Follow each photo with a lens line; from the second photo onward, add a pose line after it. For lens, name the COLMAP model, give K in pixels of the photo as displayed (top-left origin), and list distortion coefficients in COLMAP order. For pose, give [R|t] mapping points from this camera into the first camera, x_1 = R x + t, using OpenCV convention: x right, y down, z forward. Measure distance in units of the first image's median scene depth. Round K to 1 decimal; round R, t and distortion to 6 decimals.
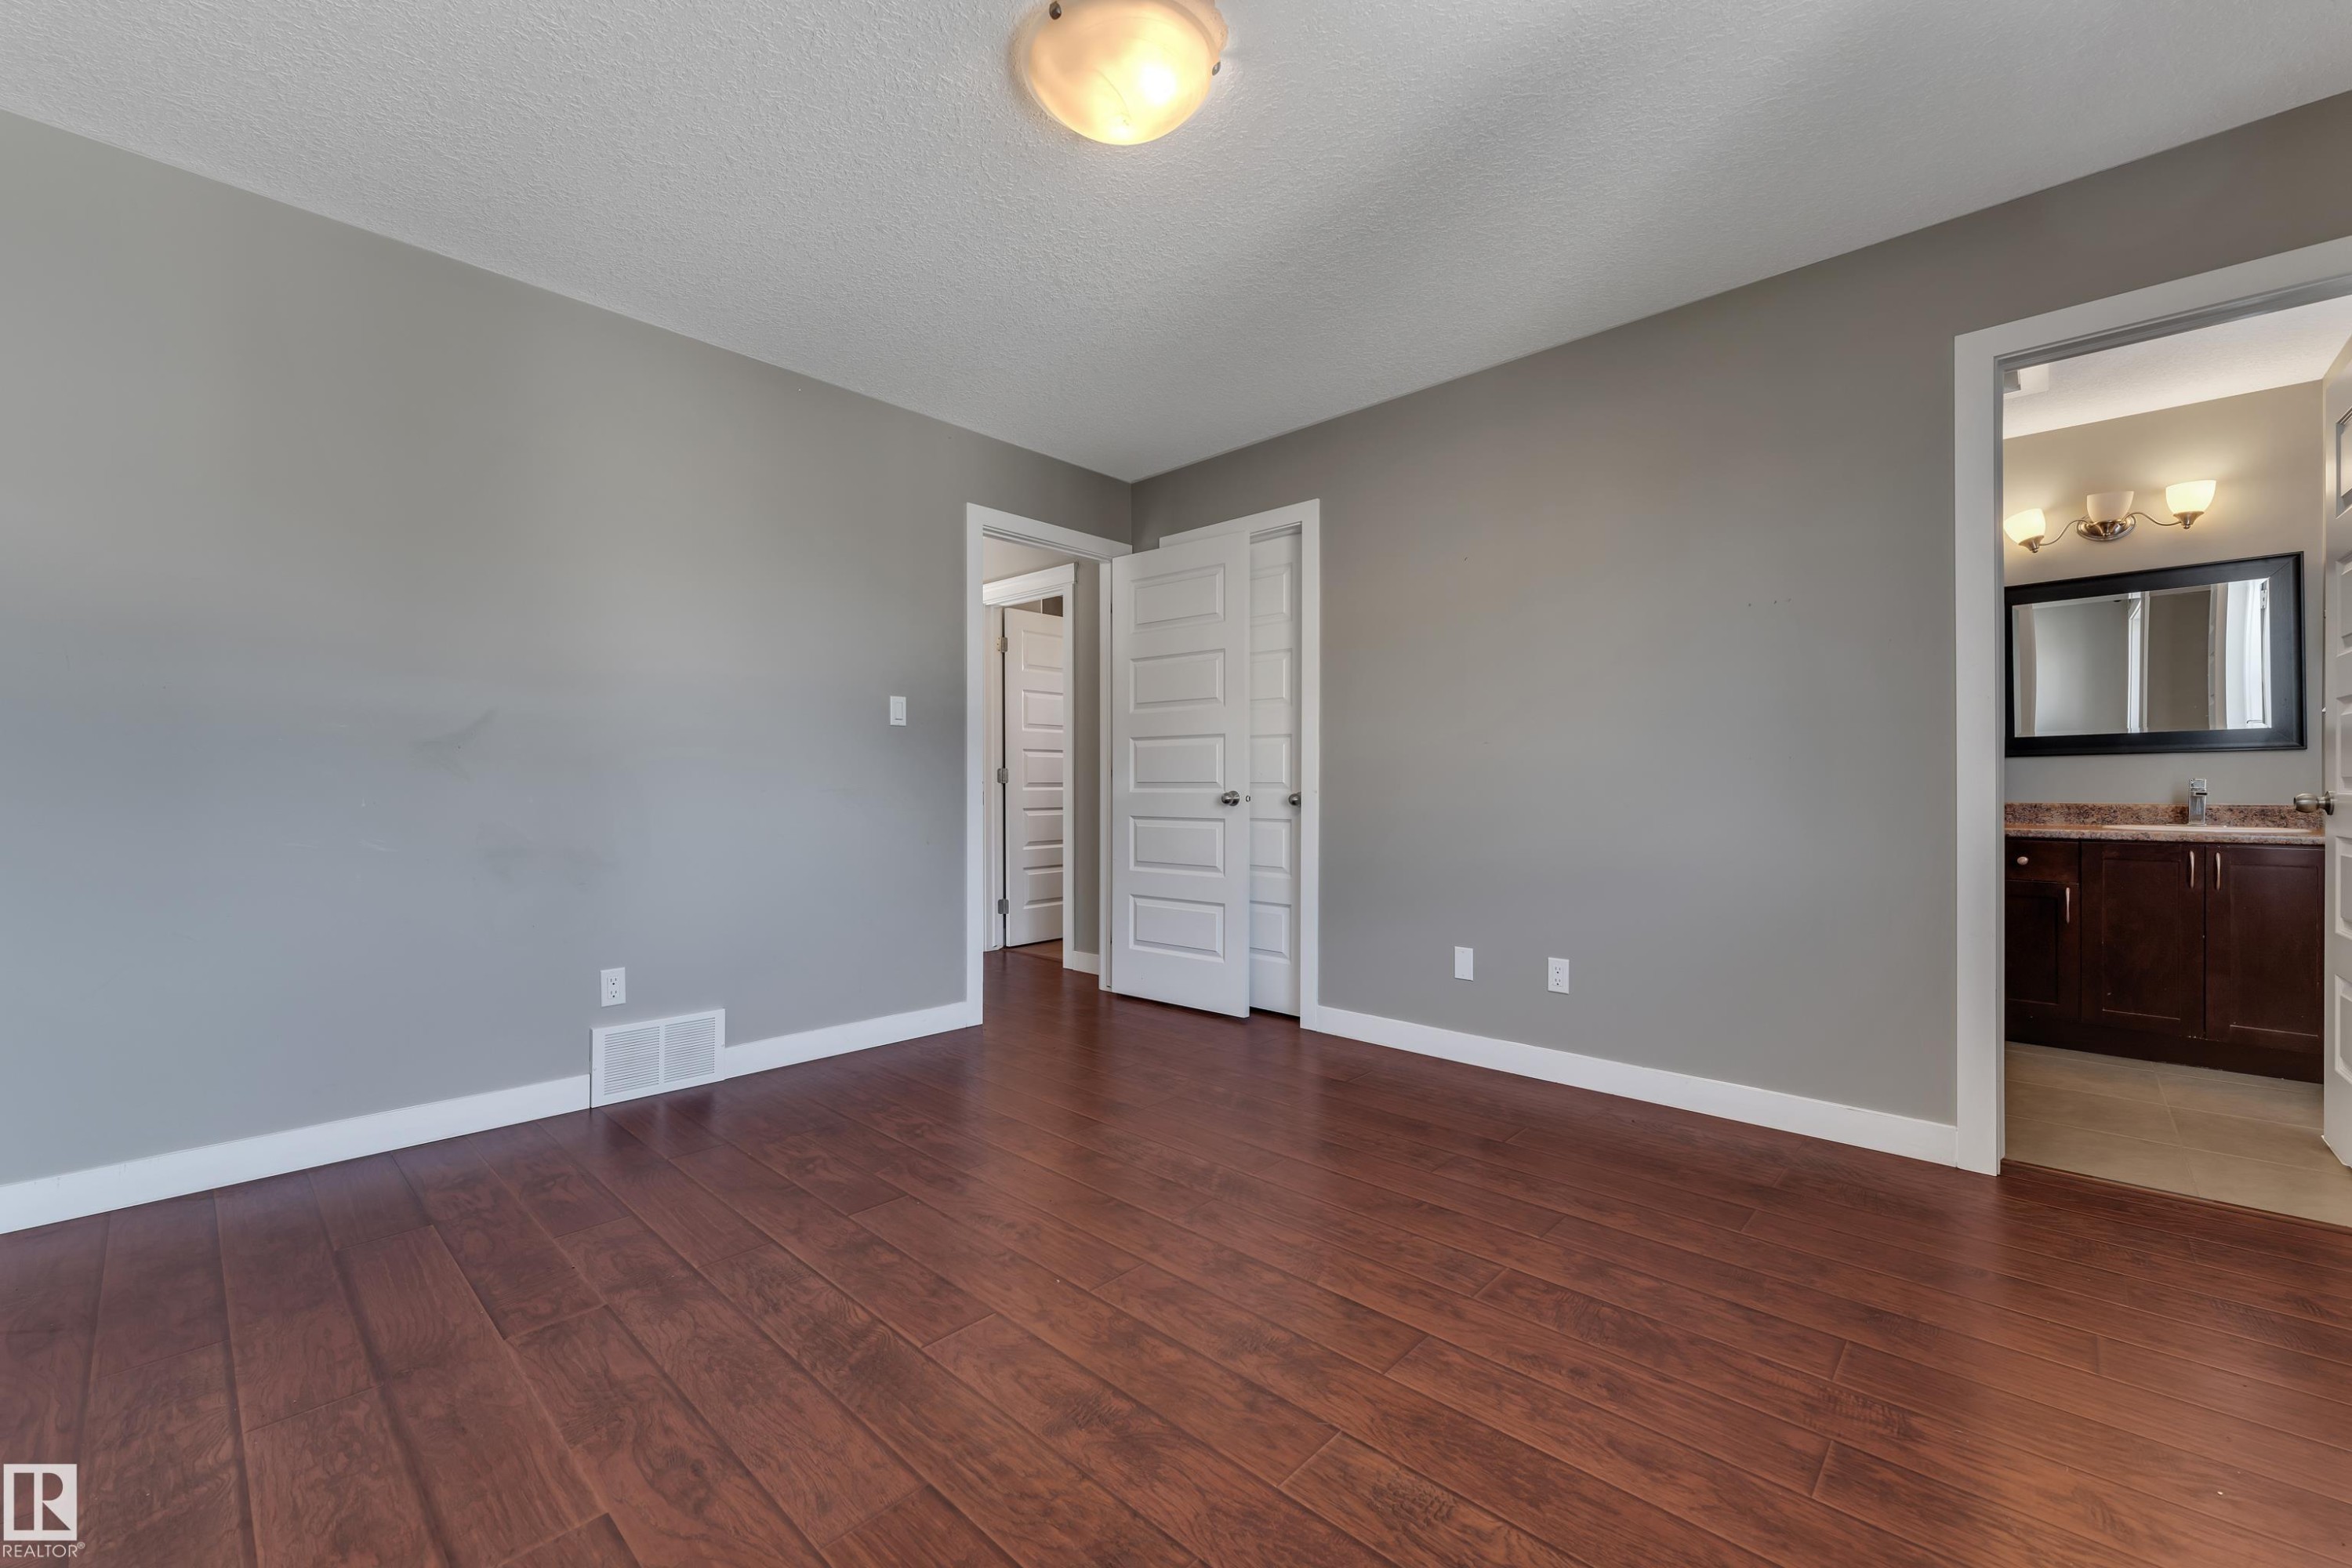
lens RADIAL K [[974.5, 0, 1166.7], [0, 974.5, 780.1], [0, 0, 1]] dist [0.001209, 0.000117]
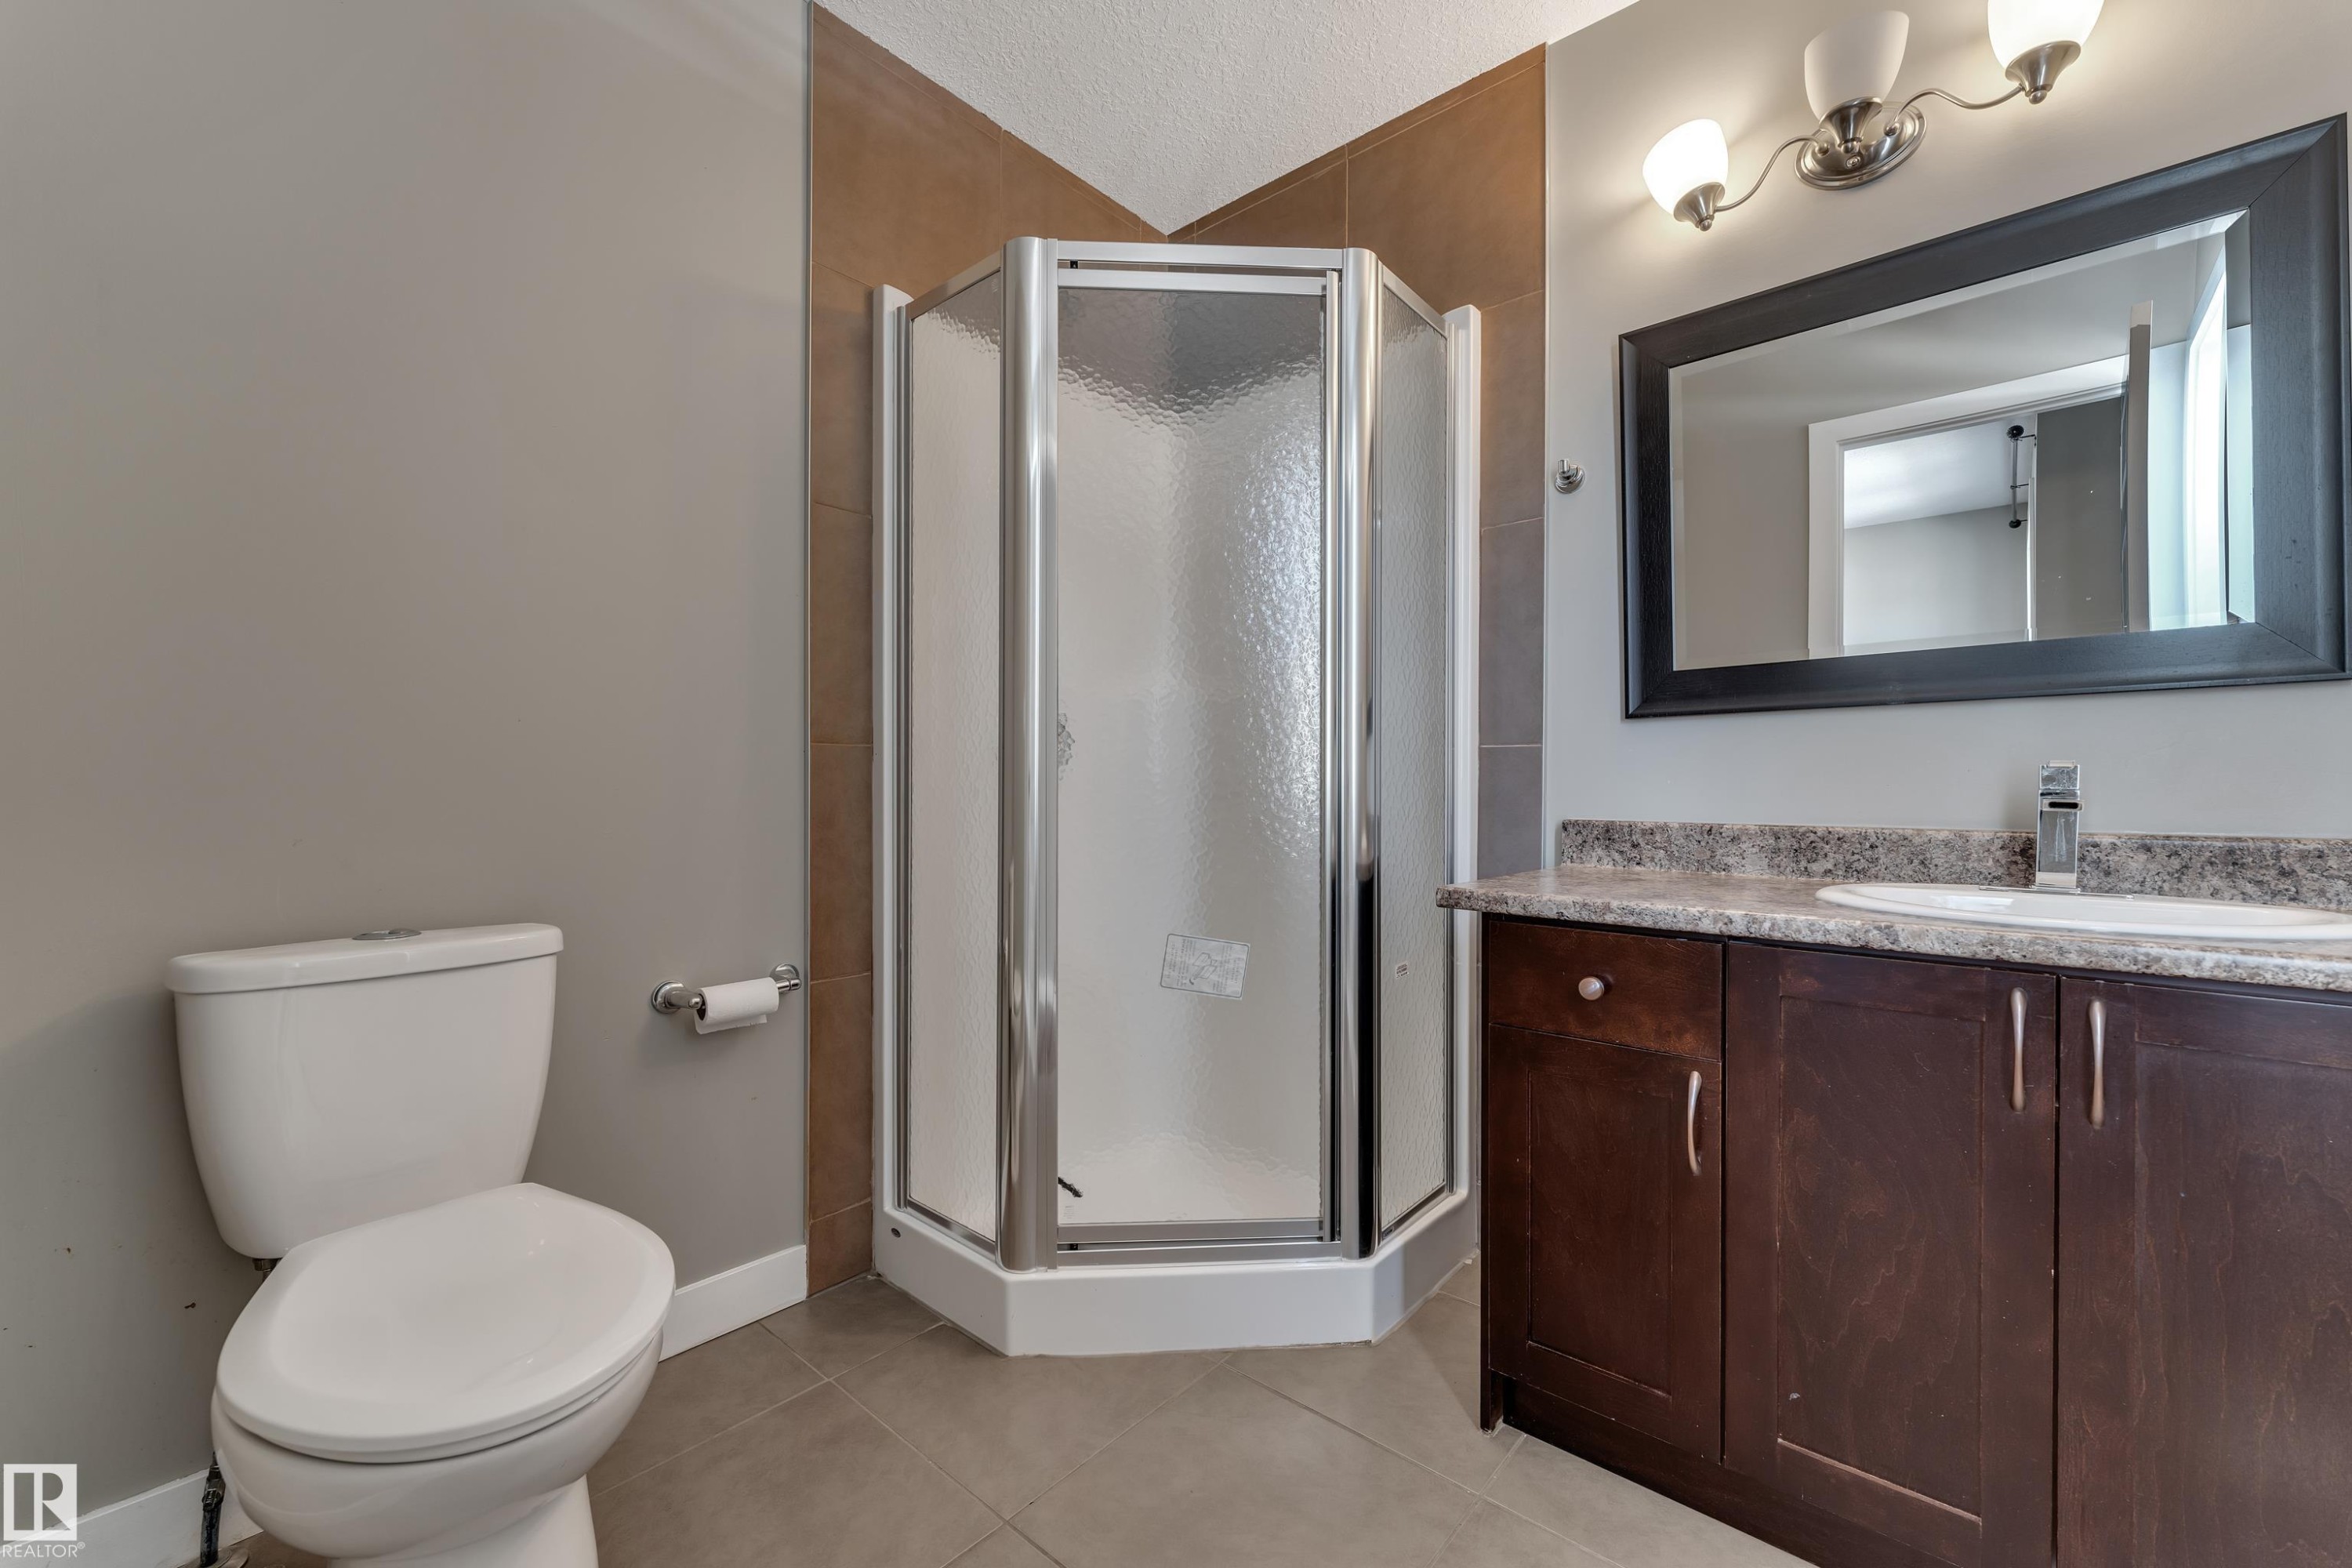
lens RADIAL K [[955.8, 0, 1184.8], [0, 955.8, 789.1], [0, 0, 1]] dist [-0.002853, -0.000098]
pose [[0.999552, 0.001413, 0.029889, 0.714749], [-0.001626, 0.999973, 0.007124, 0.006361], [-0.029878, -0.007169, 0.999528, 0.649662]]
